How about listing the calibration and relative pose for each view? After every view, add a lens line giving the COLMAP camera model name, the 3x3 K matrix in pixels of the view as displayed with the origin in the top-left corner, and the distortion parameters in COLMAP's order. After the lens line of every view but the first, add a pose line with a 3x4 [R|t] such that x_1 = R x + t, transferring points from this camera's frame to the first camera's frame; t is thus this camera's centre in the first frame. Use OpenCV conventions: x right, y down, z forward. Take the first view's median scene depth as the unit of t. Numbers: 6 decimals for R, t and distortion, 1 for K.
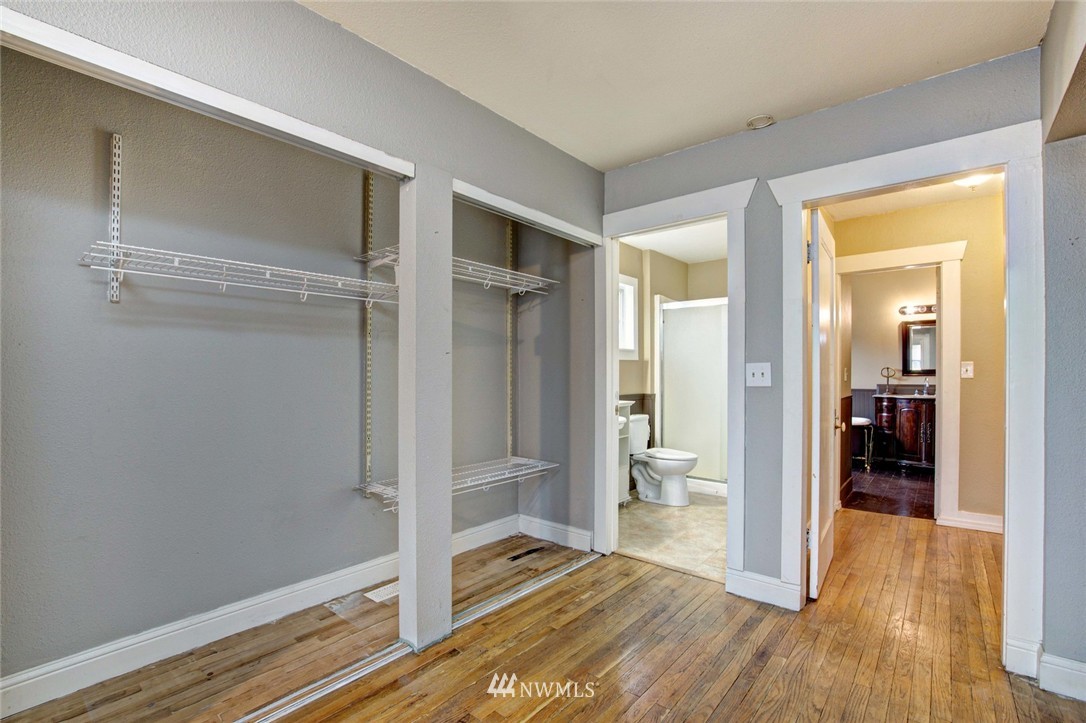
lens RADIAL K [[488.5, 0, 538.8], [0, 488.5, 366.4], [0, 0, 1]] dist [-0.001210, -0.000097]
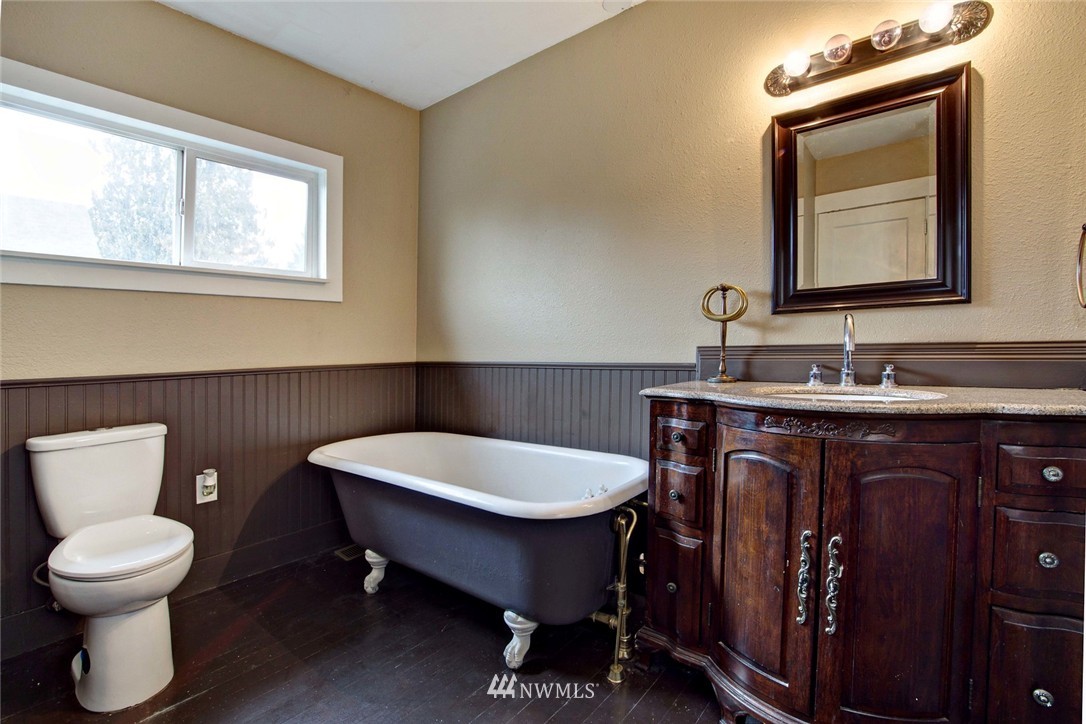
lens RADIAL K [[488.5, 0, 538.8], [0, 488.5, 366.9], [0, 0, 1]] dist [-0.001210, -0.000097]
pose [[0.999617, -0.021056, 0.017978, 0.628920], [0.020014, 0.998214, 0.056293, 0.031914], [-0.019131, -0.055911, 0.998252, 0.750821]]
